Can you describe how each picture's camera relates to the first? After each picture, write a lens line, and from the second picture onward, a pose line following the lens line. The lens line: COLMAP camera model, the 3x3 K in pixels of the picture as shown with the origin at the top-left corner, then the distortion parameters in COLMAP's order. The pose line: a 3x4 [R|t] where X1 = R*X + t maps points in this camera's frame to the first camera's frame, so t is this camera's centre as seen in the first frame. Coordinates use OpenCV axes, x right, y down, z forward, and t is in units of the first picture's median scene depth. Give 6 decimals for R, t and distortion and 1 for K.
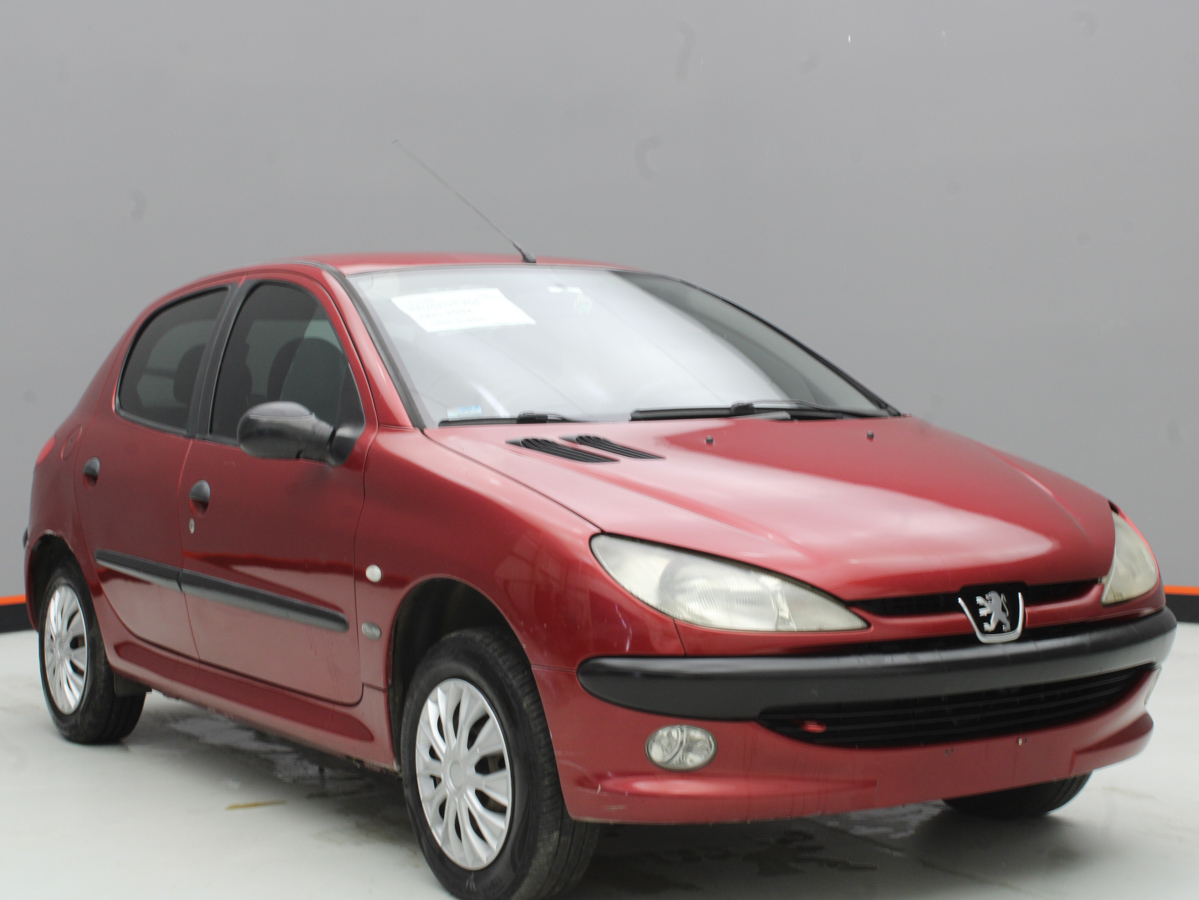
lens RADIAL K [[2130.7, 0, 604.0], [0, 2130.7, 444.6], [0, 0, 1]] dist [-0.077283, 0.000000]
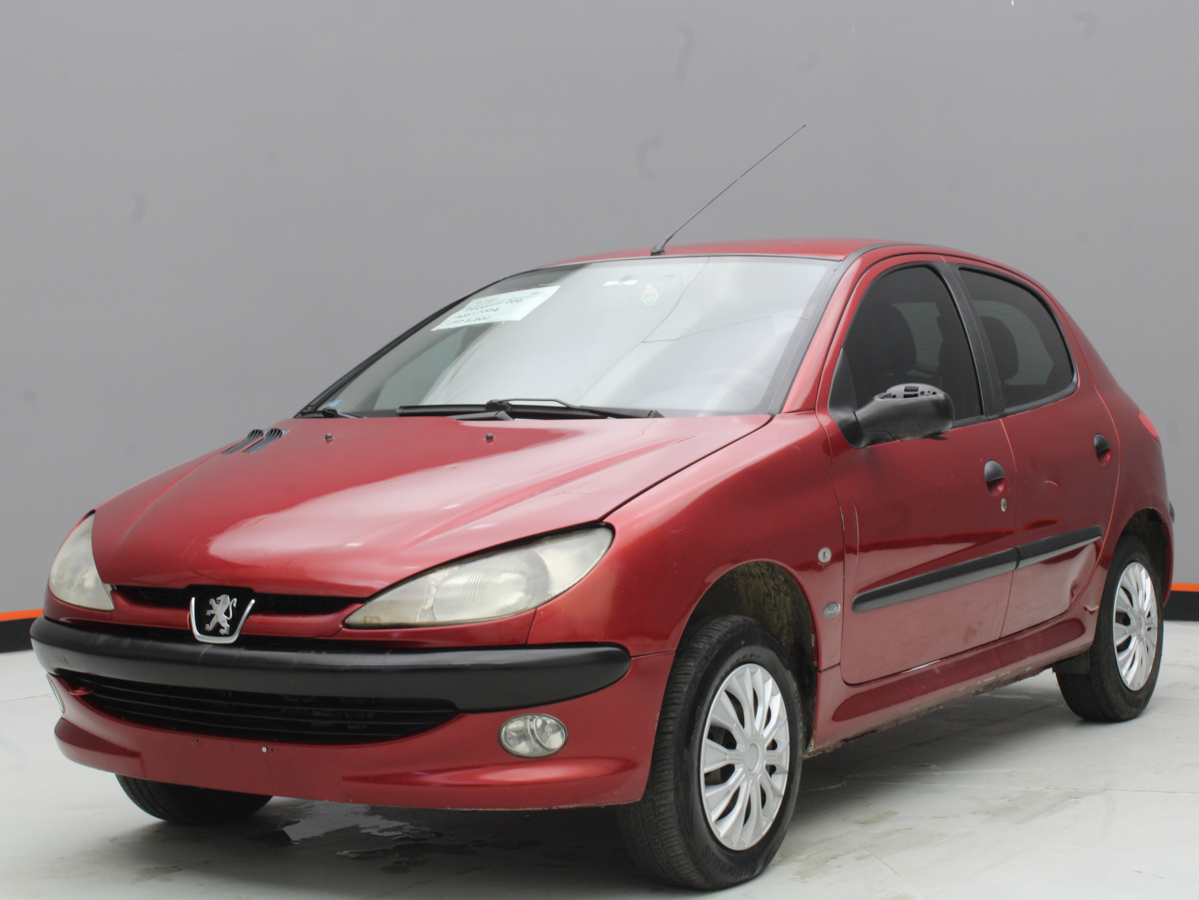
lens RADIAL K [[2203.1, 0, 600.2], [0, 2203.1, 445.6], [0, 0, 1]] dist [0.003505, 0.000000]
pose [[0.416725, 0.036782, -0.908288, 1.217331], [-0.011459, 0.999314, 0.035211, -0.041865], [0.908960, -0.004265, 0.416861, 0.721608]]
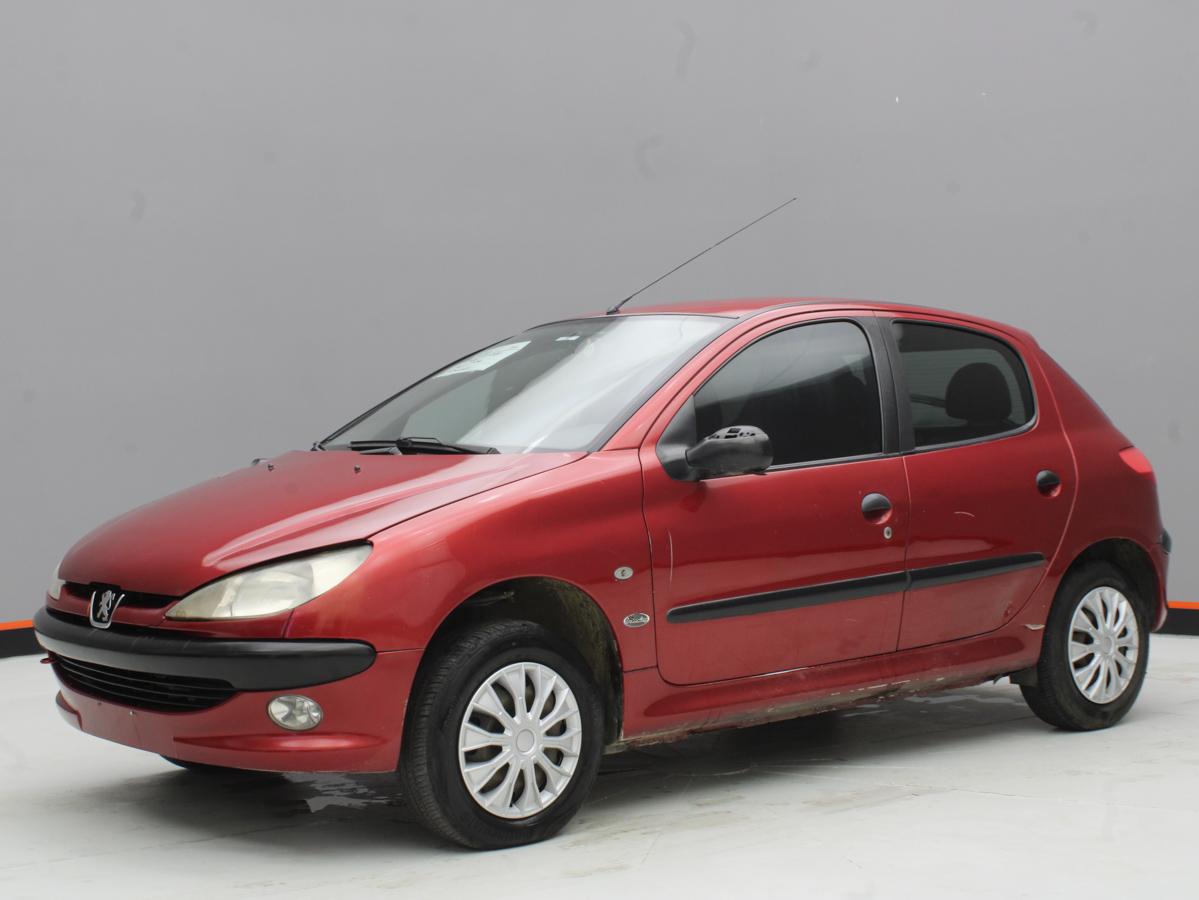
lens RADIAL K [[1900.5, 0, 601.9], [0, 1900.5, 459.6], [0, 0, 1]] dist [-0.034159, 0.000000]
pose [[0.130212, 0.037447, -0.990779, 1.370610], [-0.012058, 0.999272, 0.036183, -0.056623], [0.991413, 0.007235, 0.130569, 1.145967]]
